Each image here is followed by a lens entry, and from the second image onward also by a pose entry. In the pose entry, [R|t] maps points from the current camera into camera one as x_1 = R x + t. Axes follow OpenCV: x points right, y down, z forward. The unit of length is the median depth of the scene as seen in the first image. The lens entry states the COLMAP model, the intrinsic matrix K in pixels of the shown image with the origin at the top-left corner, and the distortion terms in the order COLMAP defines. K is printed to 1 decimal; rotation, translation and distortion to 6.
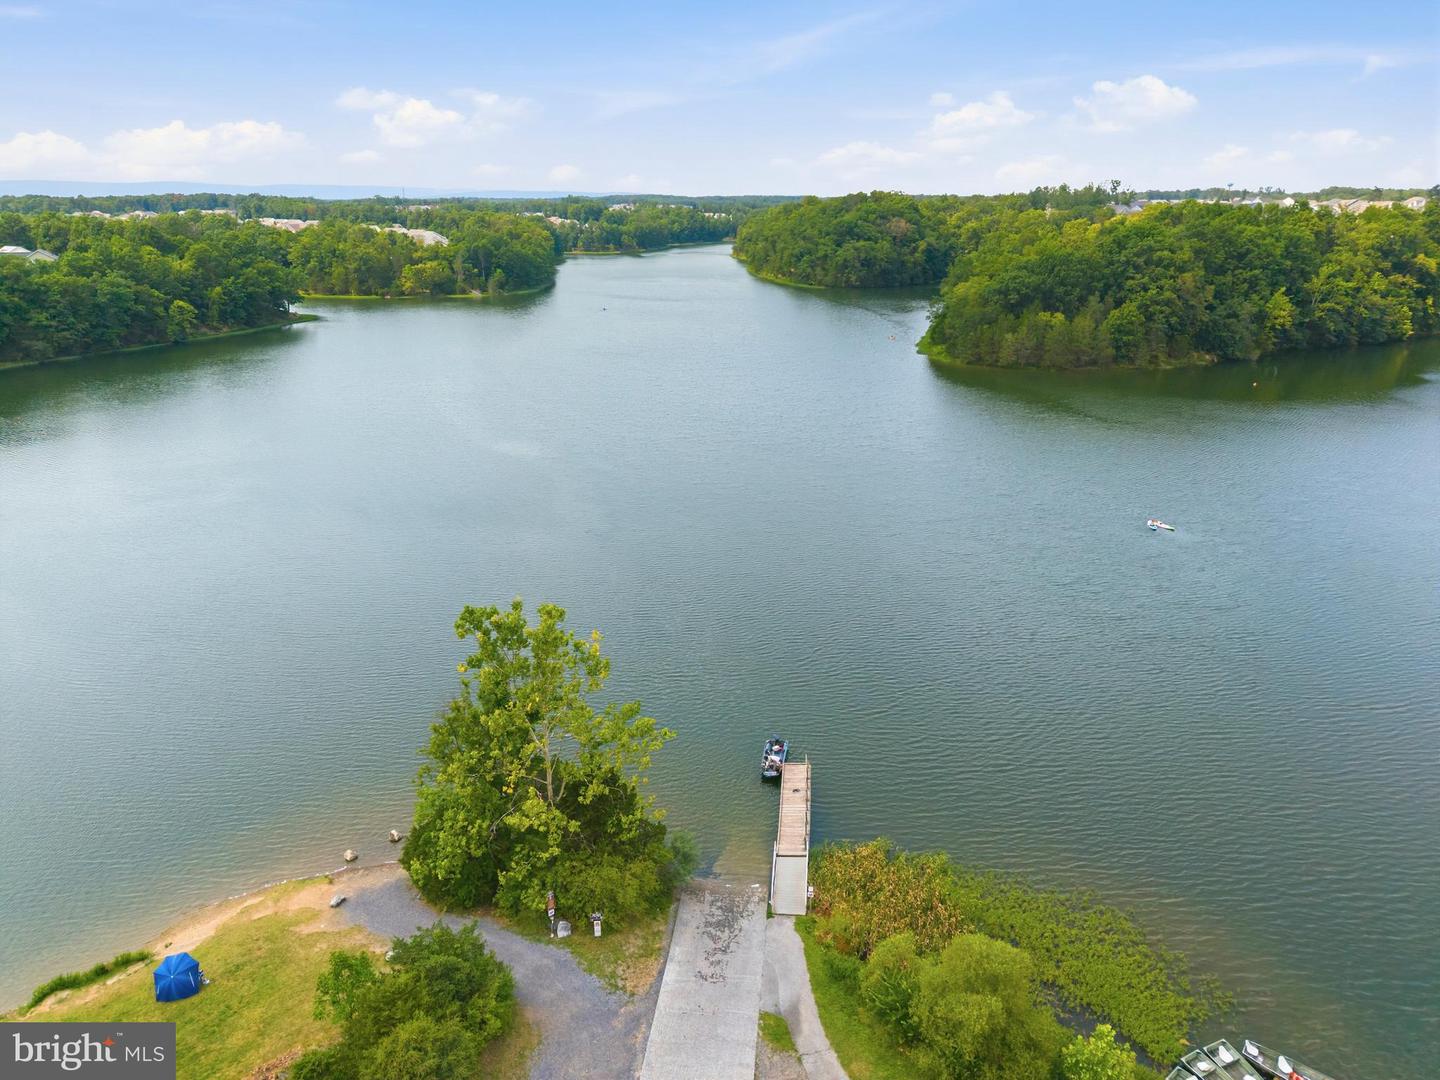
lens RADIAL K [[988.4, 0, 720.0], [0, 988.4, 540.0], [0, 0, 1]] dist [0.029637, -0.008036]
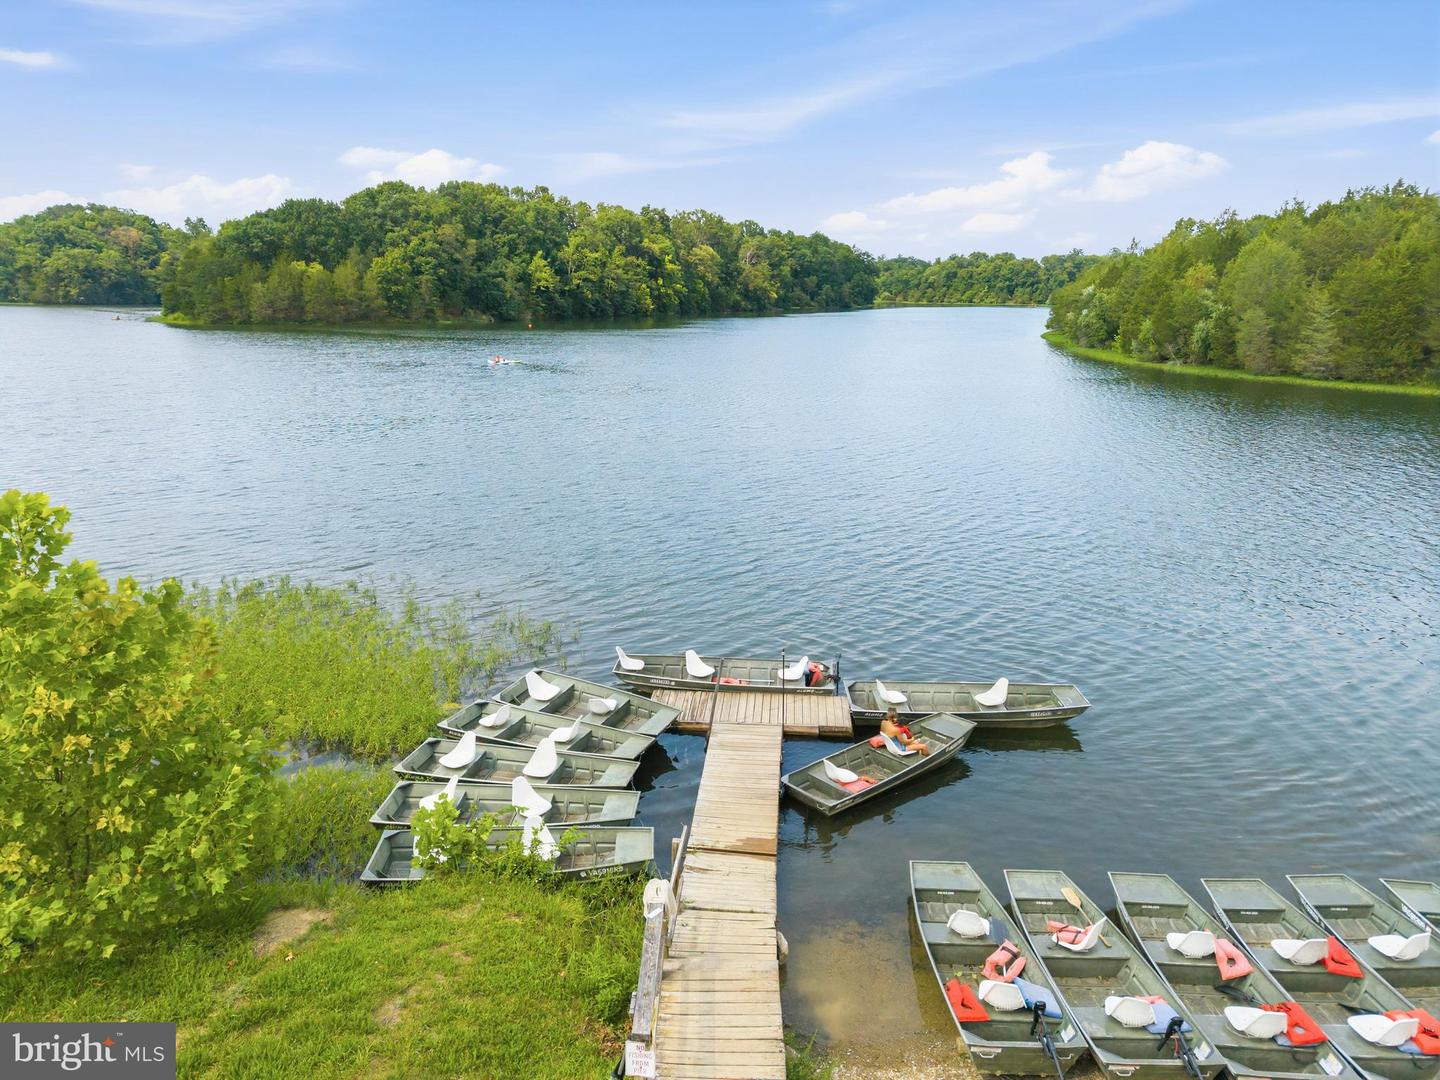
lens RADIAL K [[988.4, 0, 720.0], [0, 988.4, 540.0], [0, 0, 1]] dist [0.029637, -0.008036]
pose [[0.791190, -0.137610, 0.595888, 0.064024], [0.191233, 0.981164, -0.027327, 0.094860], [-0.580903, 0.135574, 0.802603, 0.117628]]
